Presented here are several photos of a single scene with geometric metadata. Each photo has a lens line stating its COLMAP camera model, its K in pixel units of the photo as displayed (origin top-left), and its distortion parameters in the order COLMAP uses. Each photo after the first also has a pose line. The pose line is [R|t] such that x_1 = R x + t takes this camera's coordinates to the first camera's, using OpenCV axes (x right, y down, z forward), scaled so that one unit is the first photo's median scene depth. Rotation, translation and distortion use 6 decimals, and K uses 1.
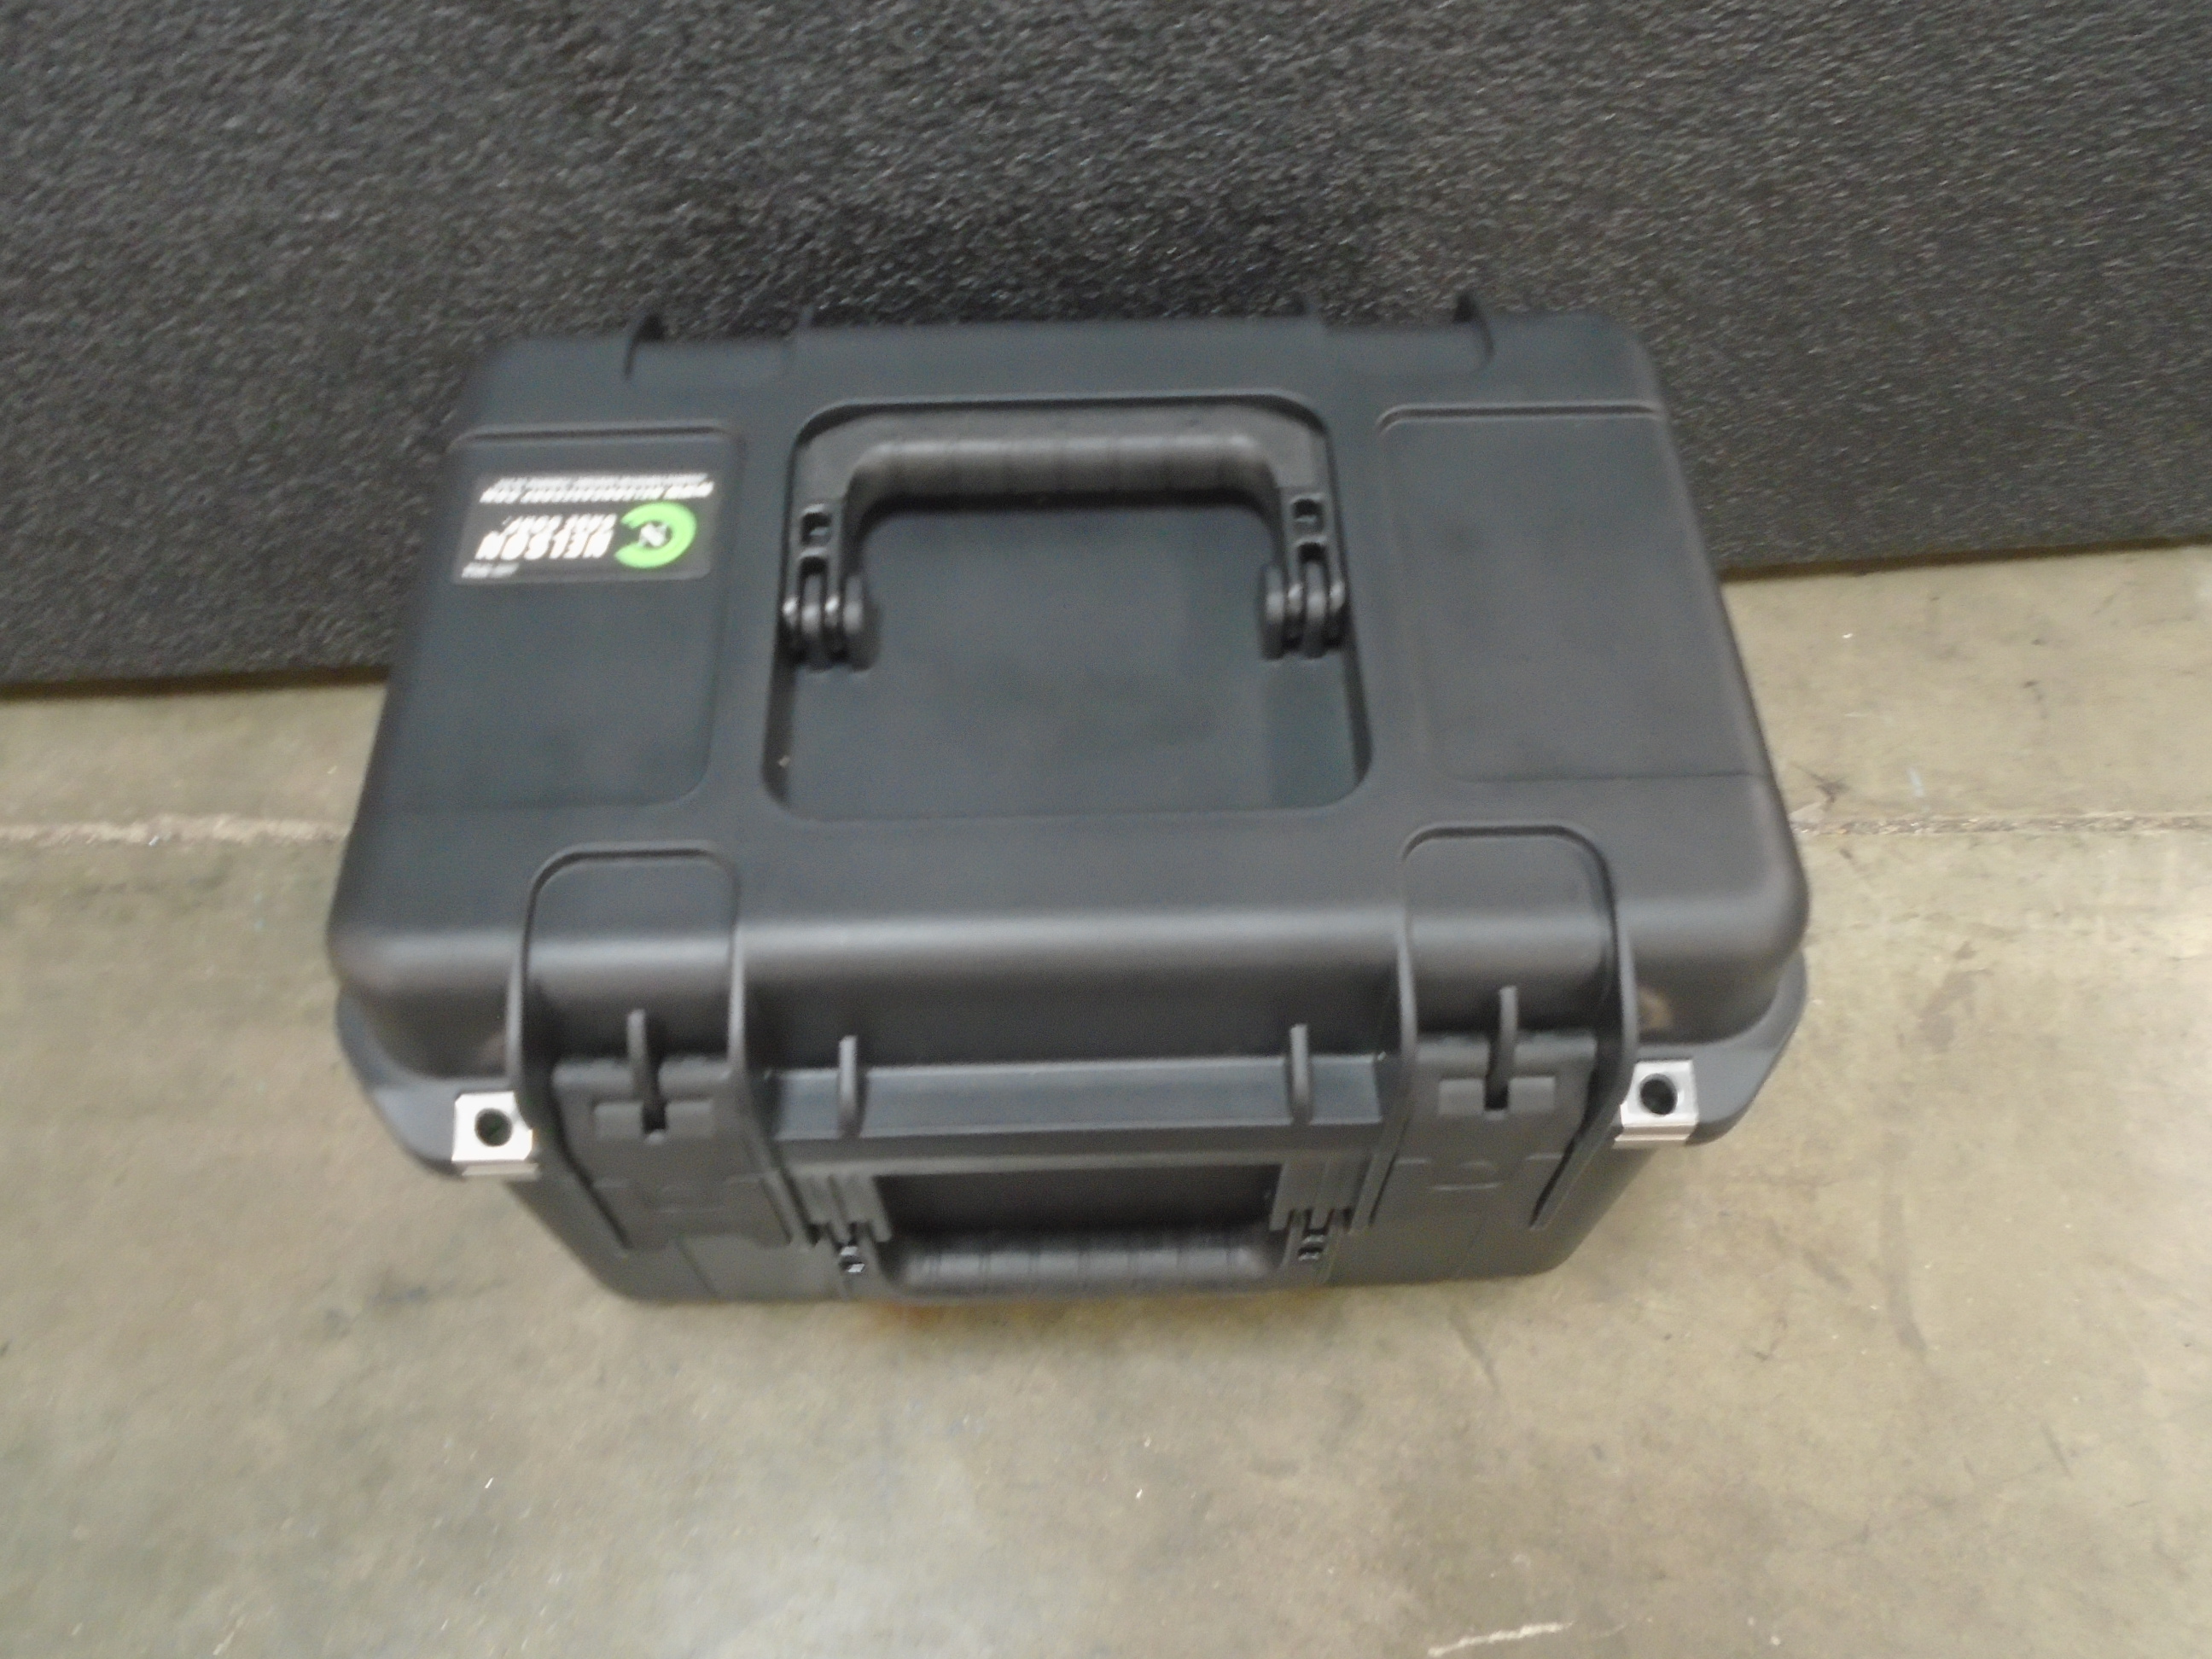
lens RADIAL K [[1727.3, 0, 1106.0], [0, 1727.3, 829.5], [0, 0, 1]] dist [-0.002551, -0.000196]
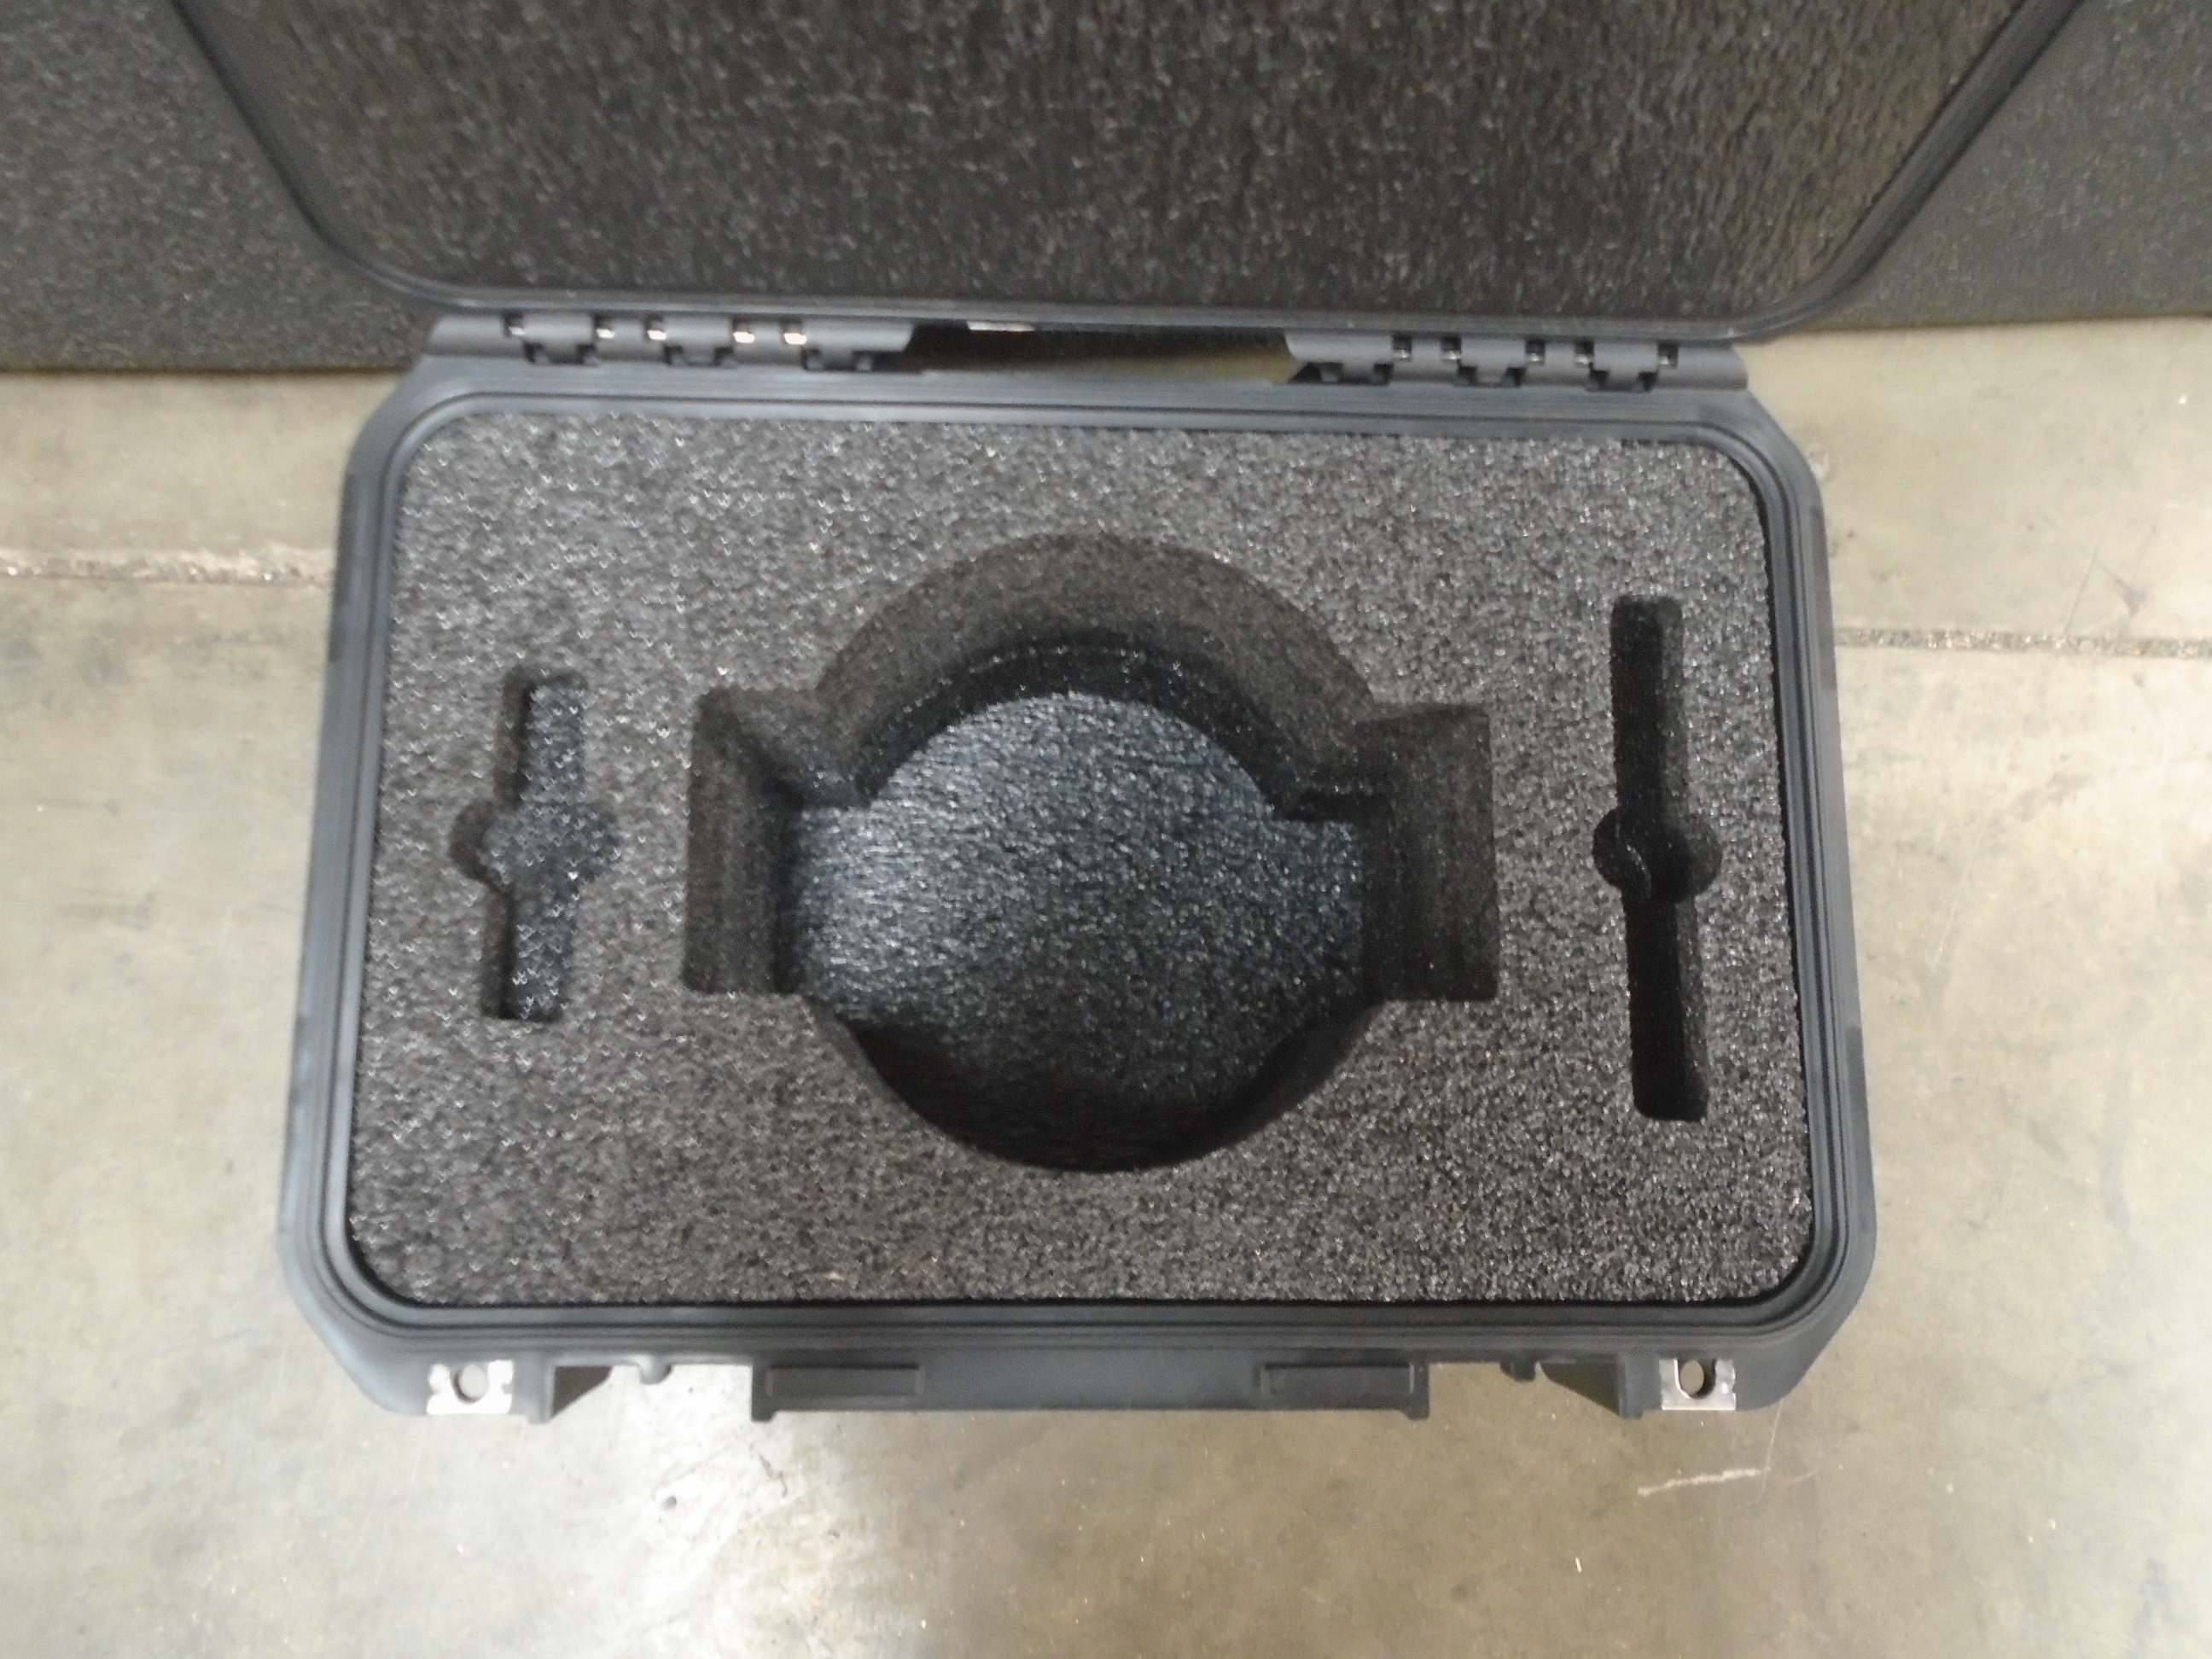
lens RADIAL K [[1736.4, 0, 1104.7], [0, 1736.4, 825.0], [0, 0, 1]] dist [-0.003172, -0.005559]
pose [[0.997959, 0.038189, 0.051186, -0.202562], [-0.054973, 0.921611, 0.384202, -0.286483], [-0.032501, -0.386231, 0.921829, 0.151654]]
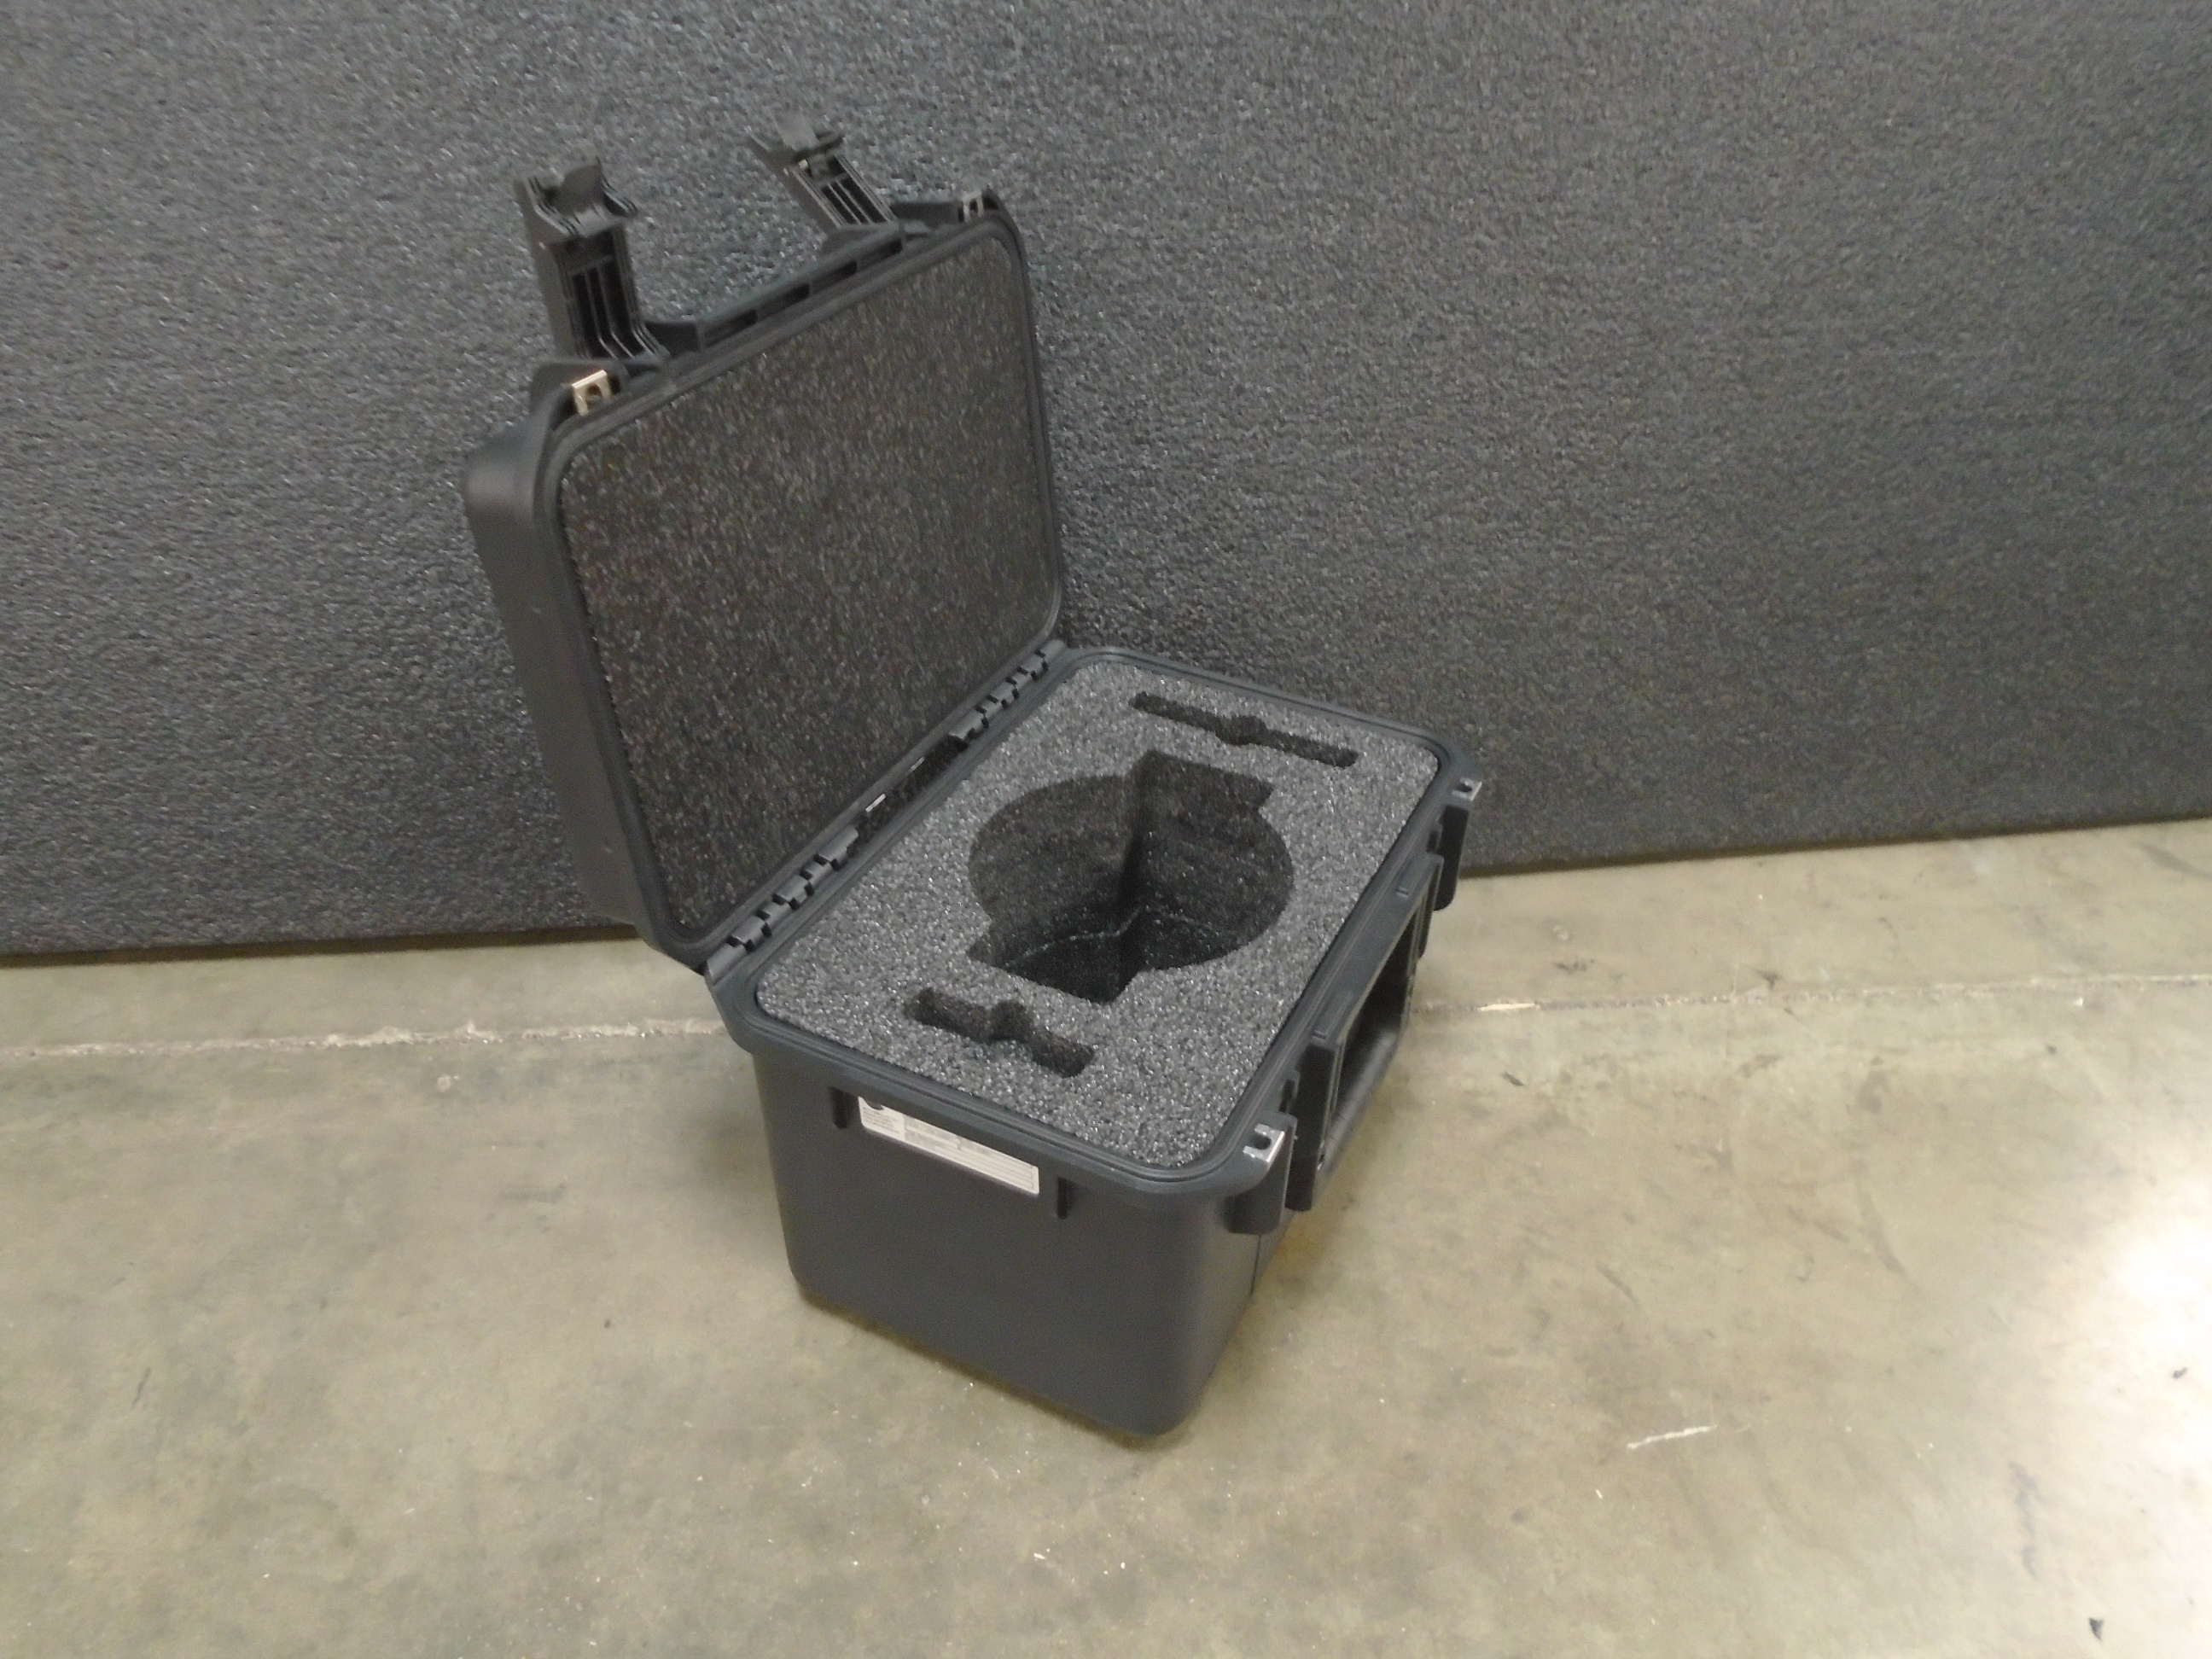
lens RADIAL K [[1783.1, 0, 1105.1], [0, 1783.1, 759.8], [0, 0, 1]] dist [-0.004290, -0.004478]
pose [[0.996197, -0.010860, 0.086456, -0.356915], [0.044445, 0.916755, -0.396970, 0.480368], [-0.074948, 0.399303, 0.913751, -0.558185]]
